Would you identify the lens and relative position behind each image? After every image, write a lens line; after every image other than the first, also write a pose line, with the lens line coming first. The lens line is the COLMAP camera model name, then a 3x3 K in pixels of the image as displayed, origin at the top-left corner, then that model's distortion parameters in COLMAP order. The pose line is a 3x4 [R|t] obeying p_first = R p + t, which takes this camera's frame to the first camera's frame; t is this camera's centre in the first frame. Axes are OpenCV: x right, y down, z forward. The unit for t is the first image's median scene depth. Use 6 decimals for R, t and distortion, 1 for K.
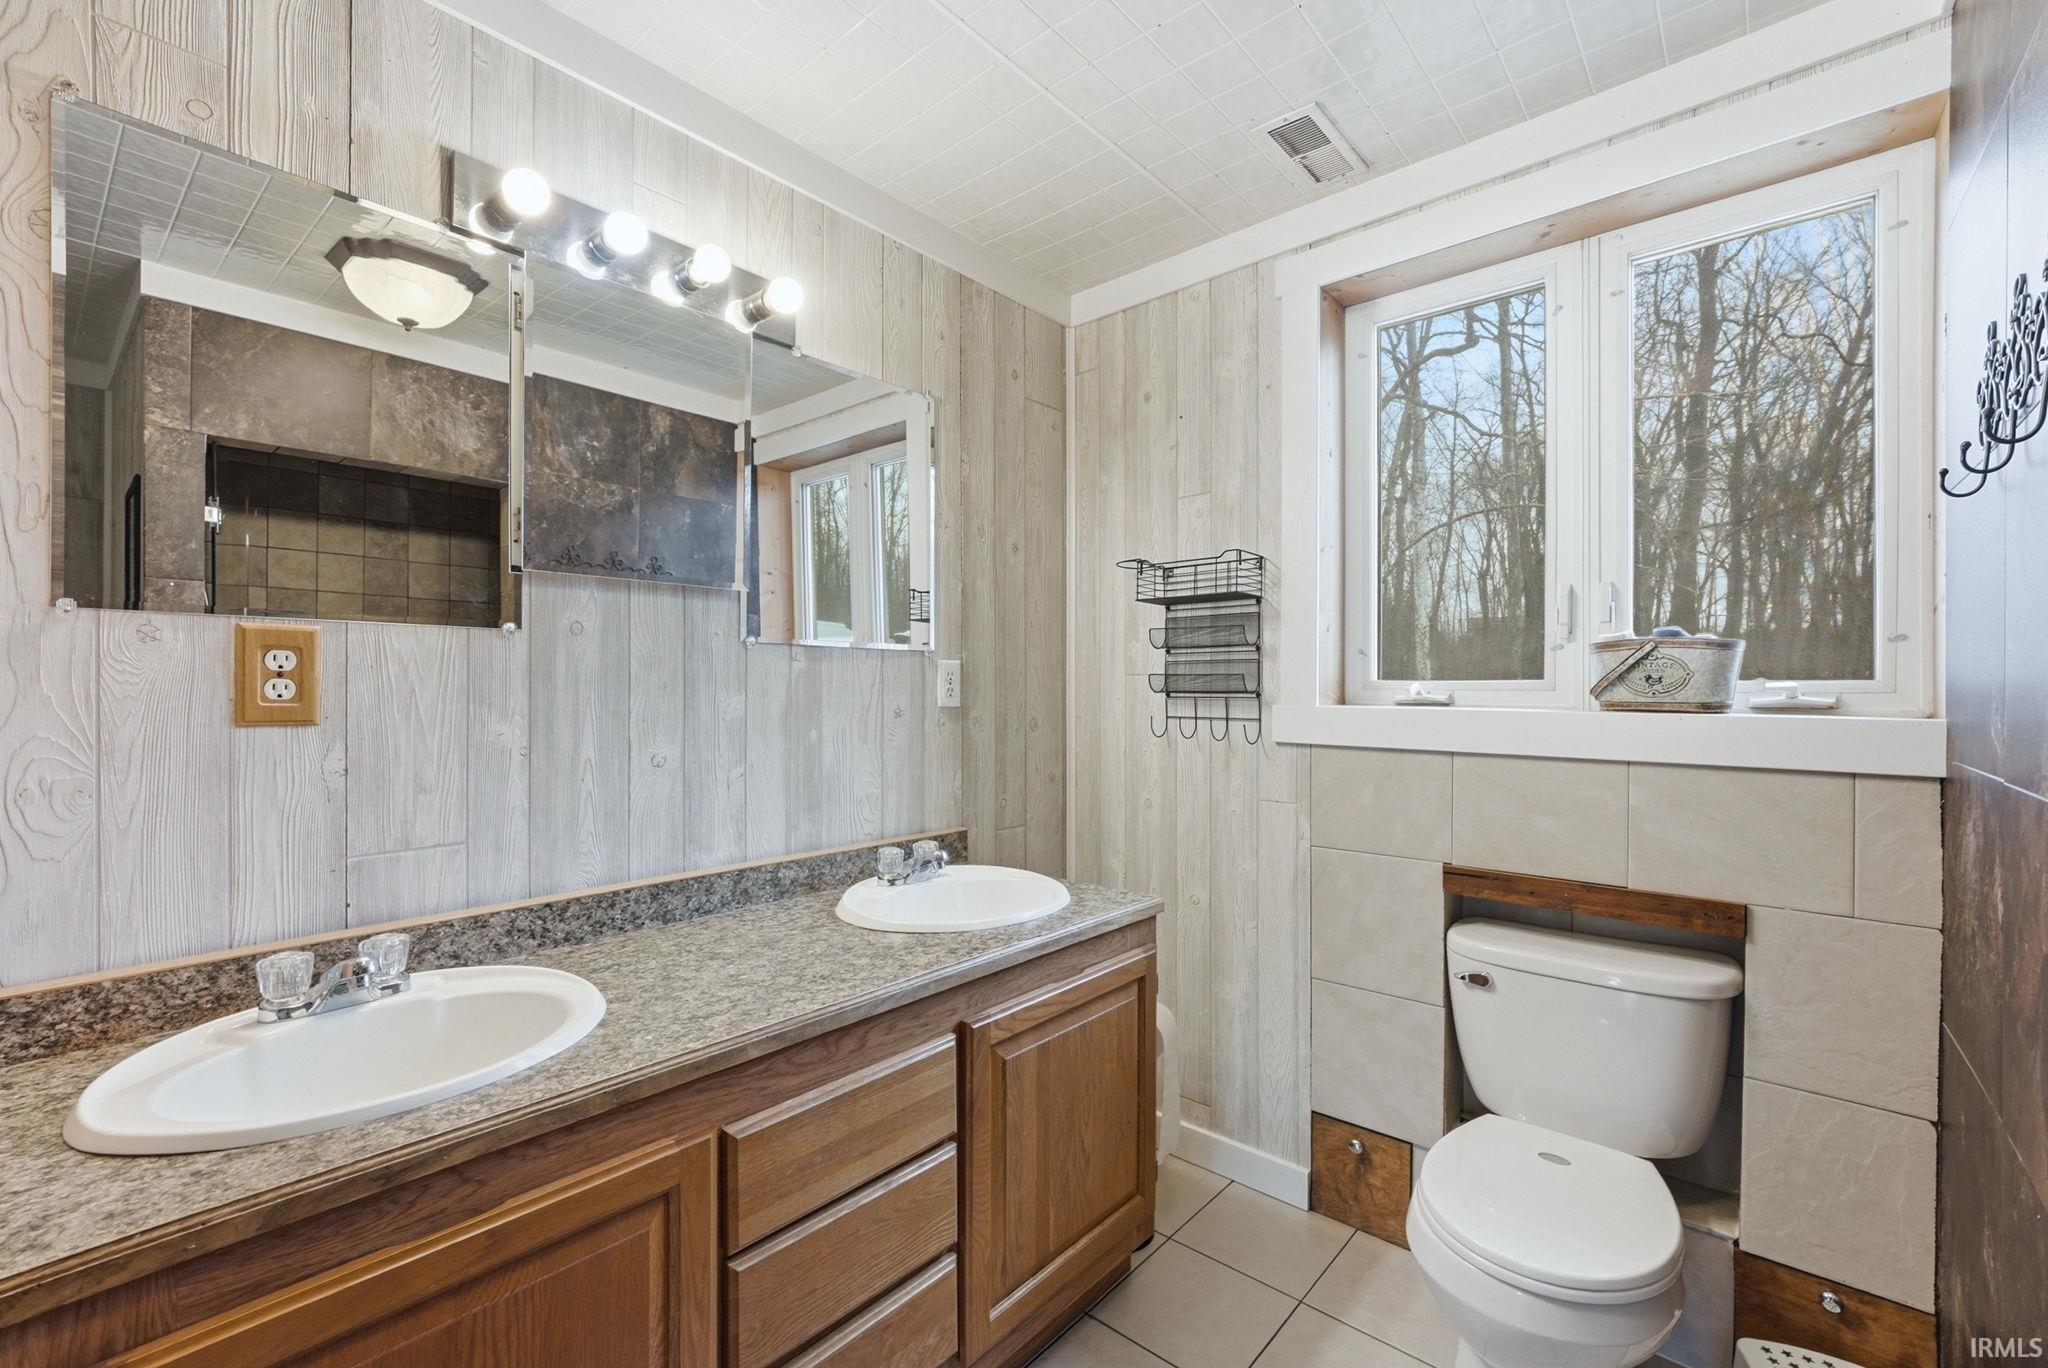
lens RADIAL K [[852.3, 0, 1028.8], [0, 852.3, 687.3], [0, 0, 1]] dist [-0.015630, 0.003809]
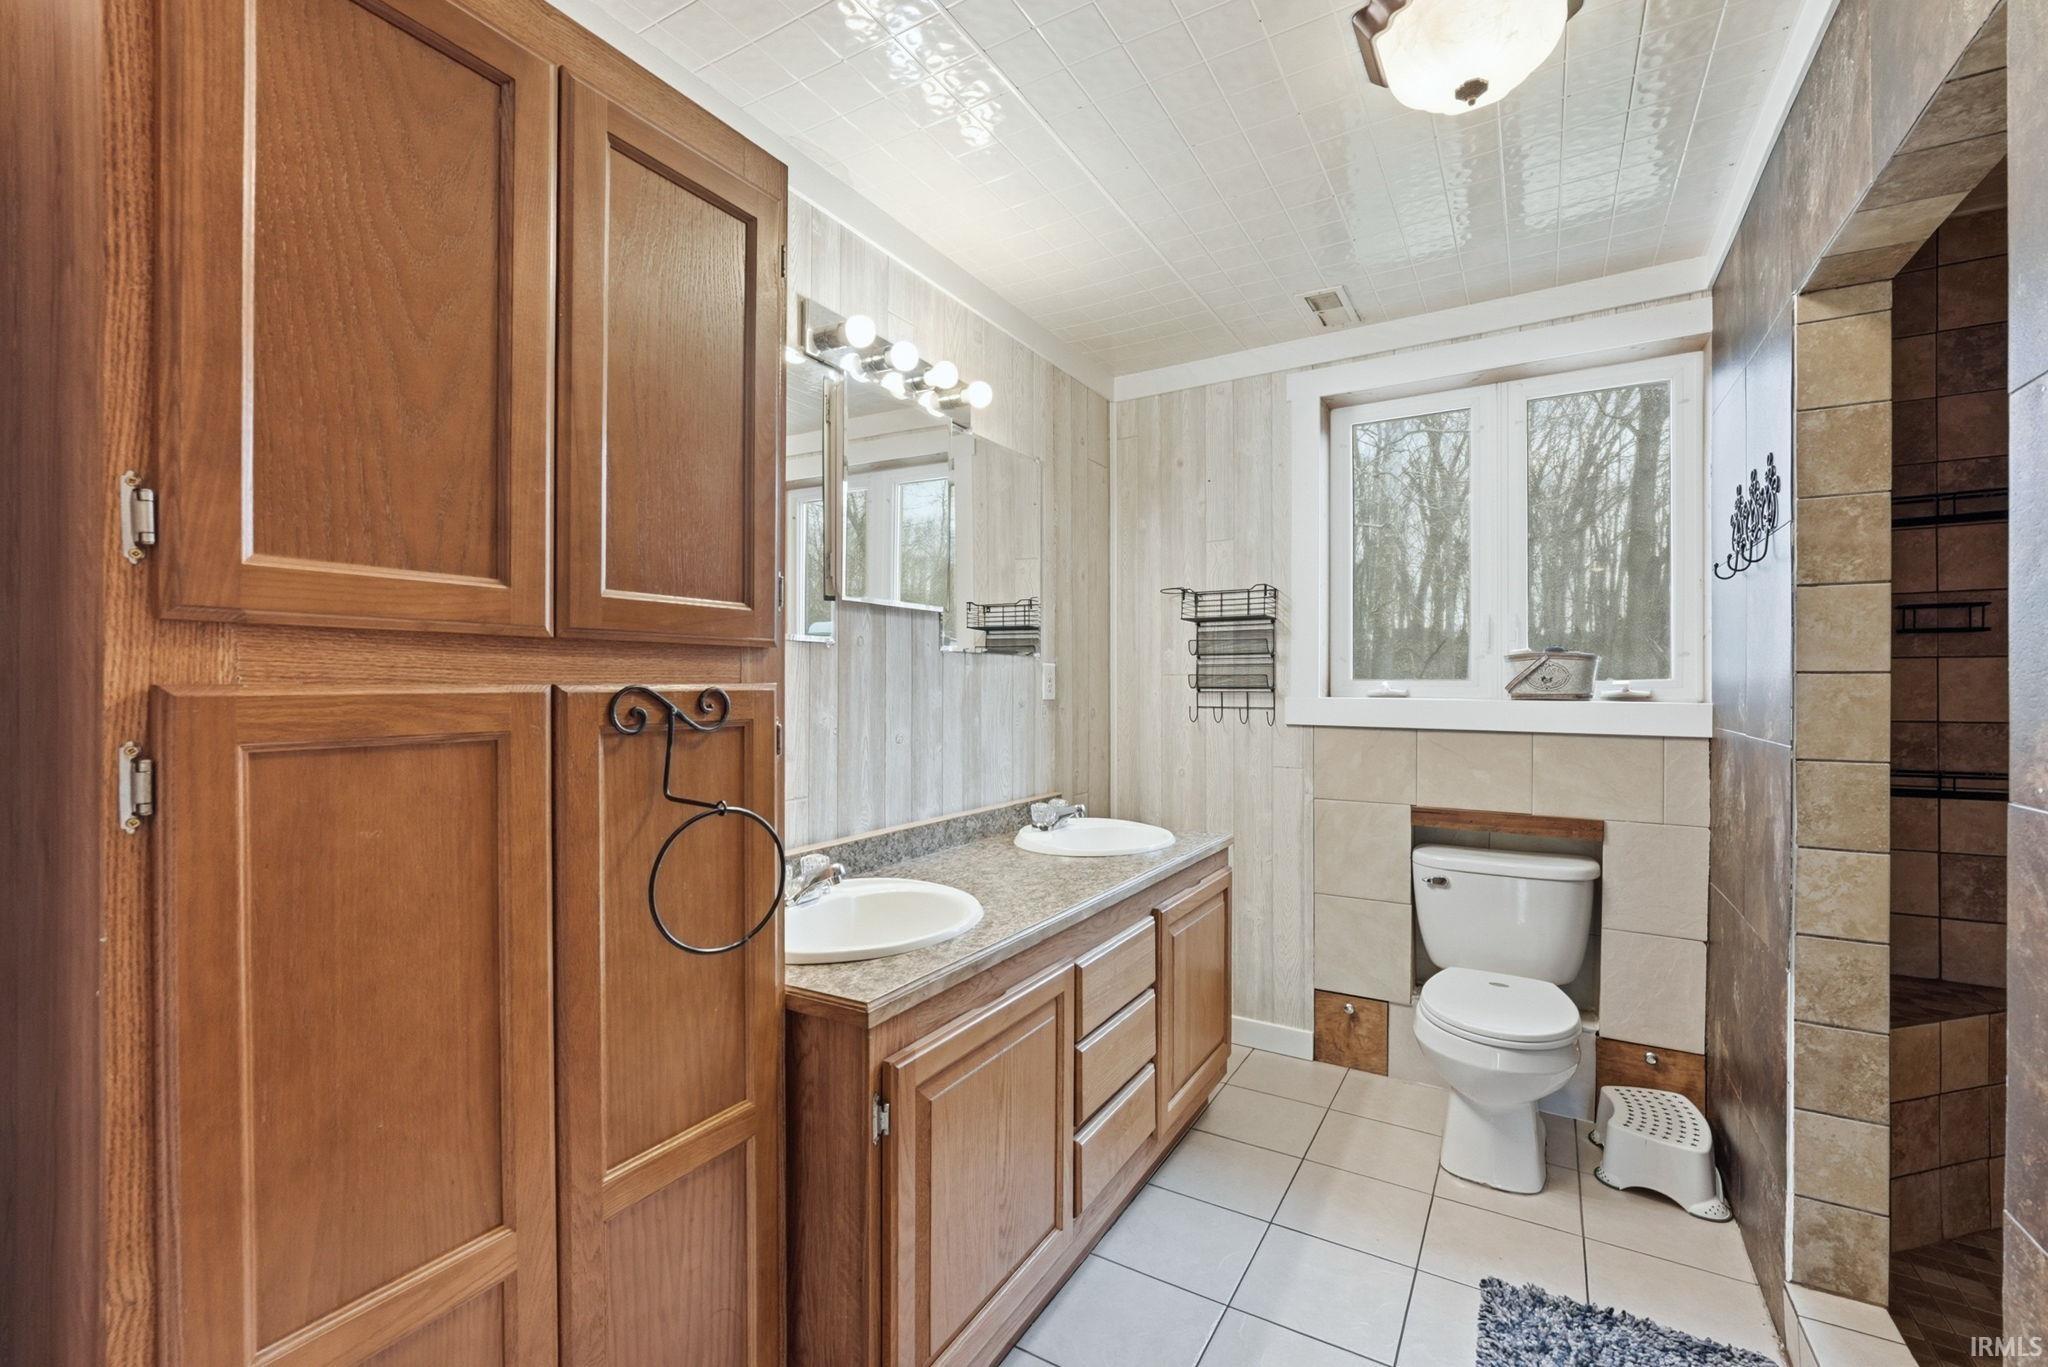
lens RADIAL K [[842.5, 0, 1024.0], [0, 842.5, 683.5], [0, 0, 1]] dist [-0.019890, 0.000181]
pose [[0.985855, 0.000202, 0.167601, -0.415946], [-0.000058, 1.000000, -0.000864, -0.000361], [-0.167602, 0.000842, 0.985854, -0.312912]]
